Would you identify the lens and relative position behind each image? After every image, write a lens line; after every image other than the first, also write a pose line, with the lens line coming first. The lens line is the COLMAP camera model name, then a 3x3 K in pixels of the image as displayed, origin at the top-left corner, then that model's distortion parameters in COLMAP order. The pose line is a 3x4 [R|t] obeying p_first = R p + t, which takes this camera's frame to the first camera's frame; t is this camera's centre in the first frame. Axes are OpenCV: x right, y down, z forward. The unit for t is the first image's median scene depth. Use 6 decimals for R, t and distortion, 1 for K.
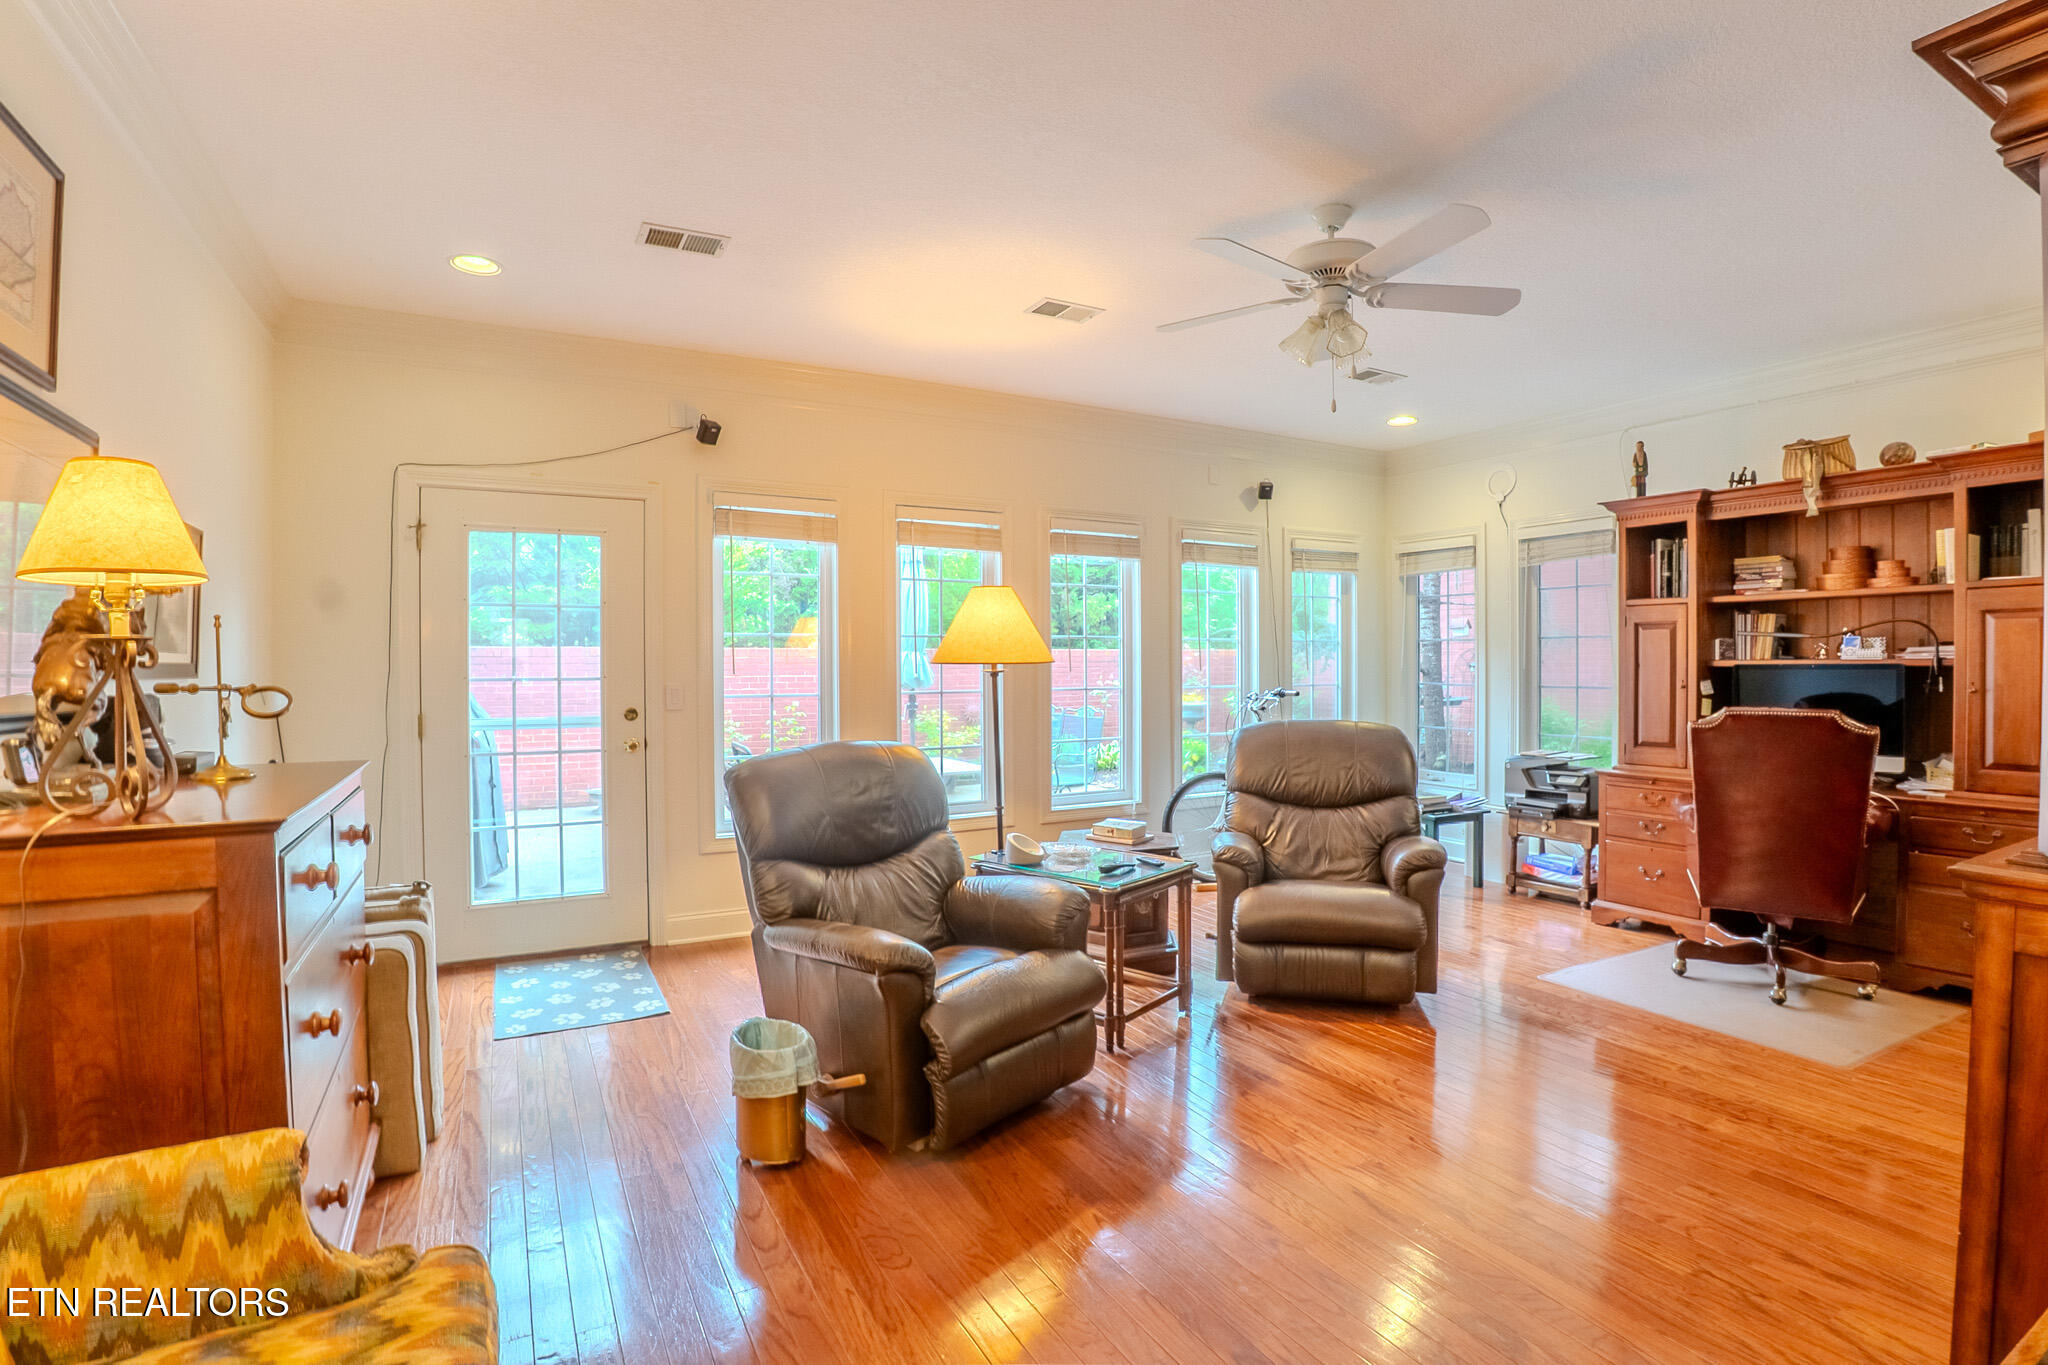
lens RADIAL K [[967.8, 0, 1019.9], [0, 967.8, 675.1], [0, 0, 1]] dist [-0.085745, 0.021134]
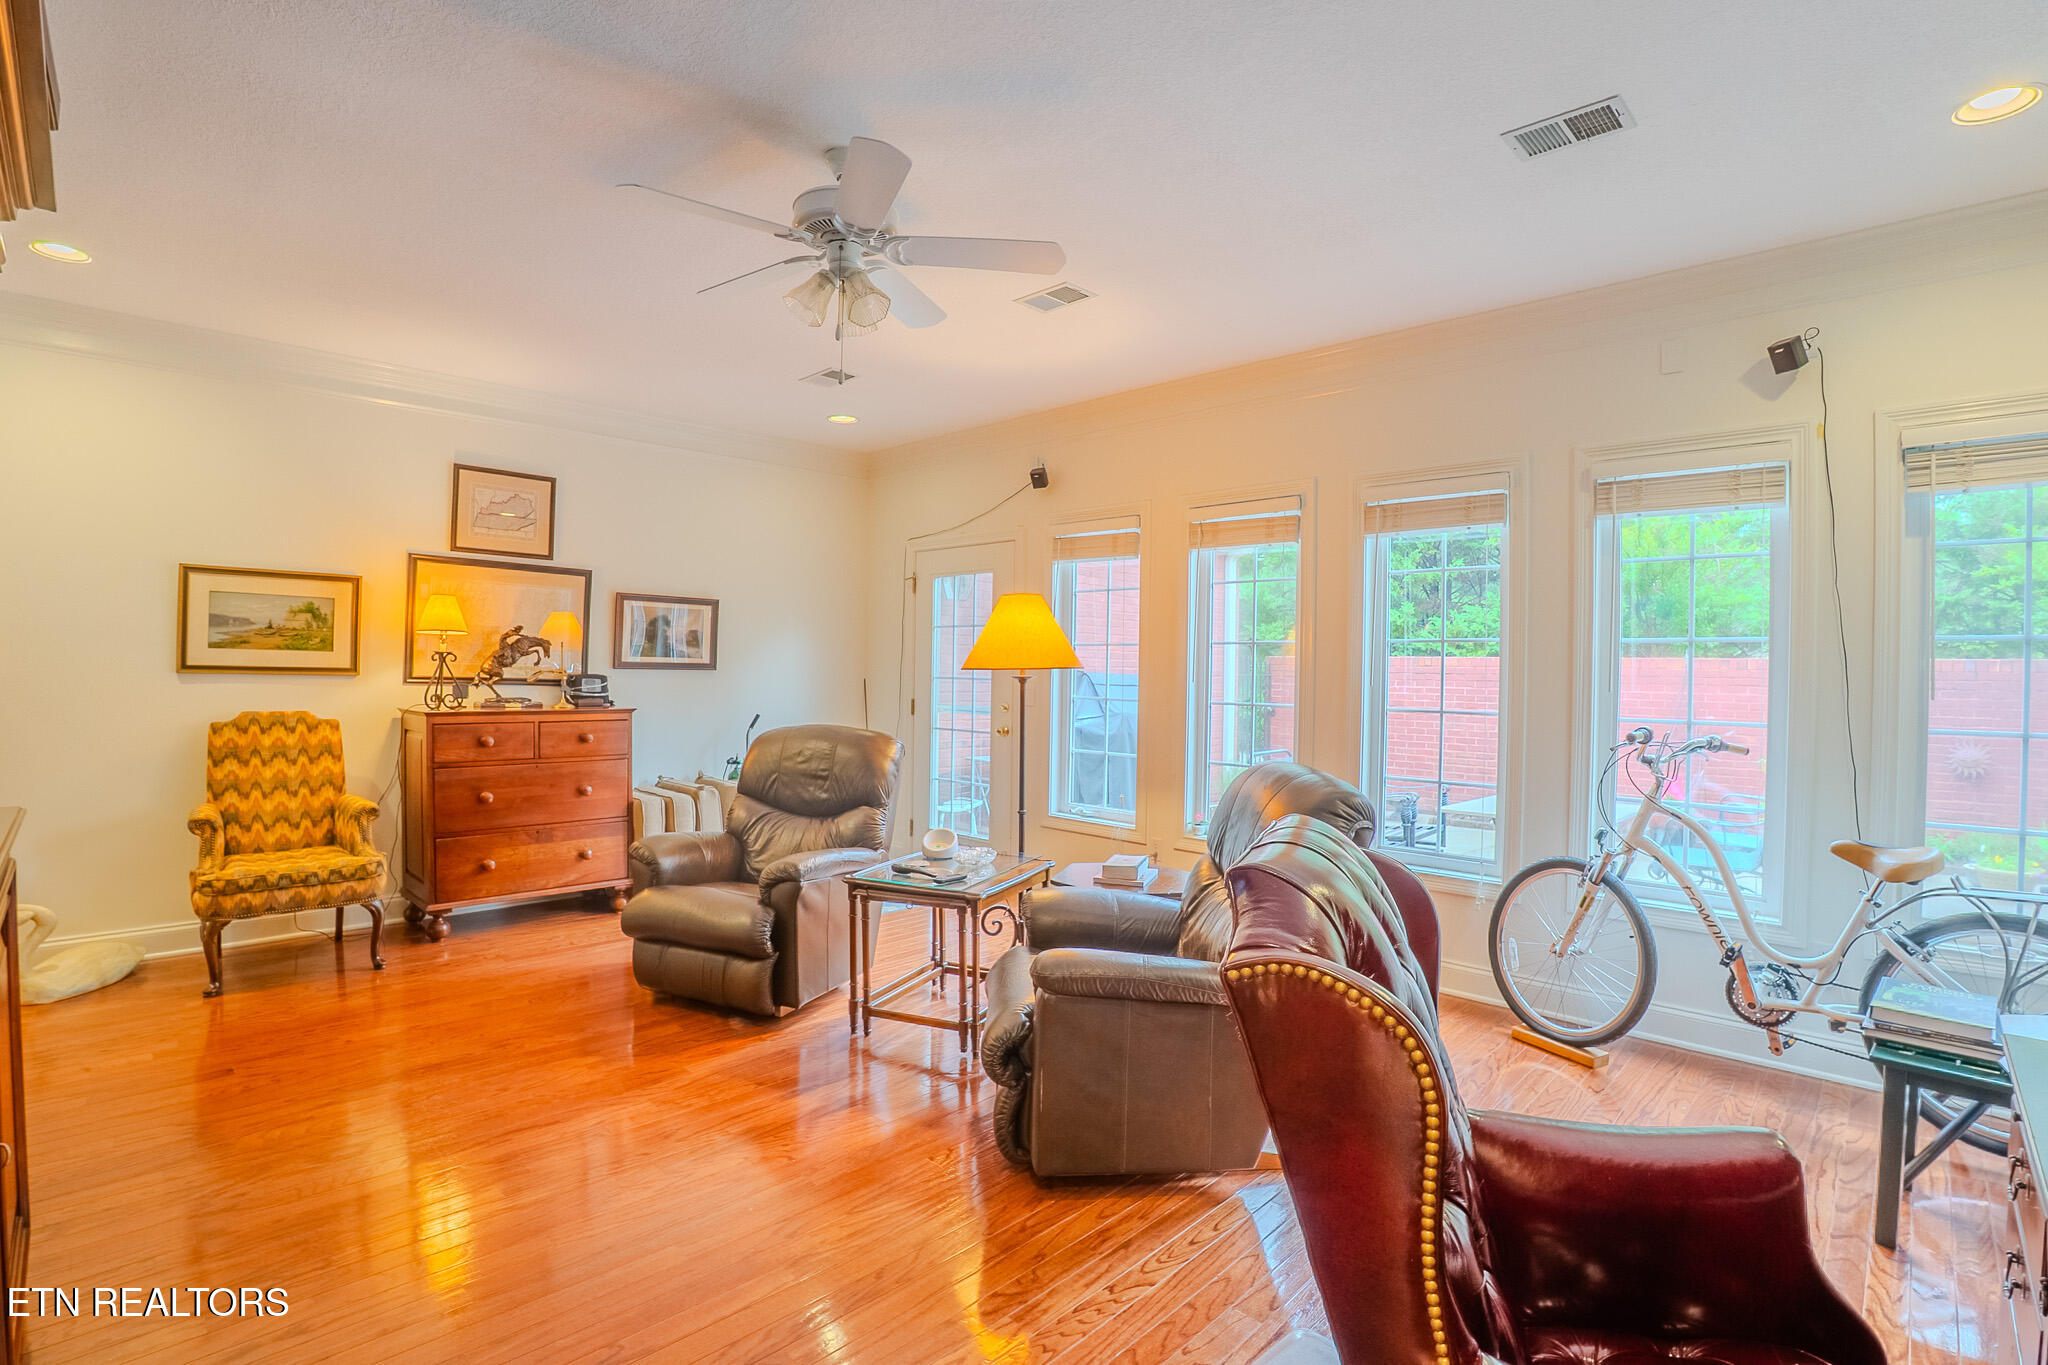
lens RADIAL K [[967.8, 0, 1019.9], [0, 967.8, 675.1], [0, 0, 1]] dist [-0.085745, 0.021134]
pose [[0.284998, 0.022154, -0.958272, 0.675344], [-0.020806, 0.999640, 0.016923, -0.017537], [0.958302, 0.015115, 0.285356, 0.496598]]
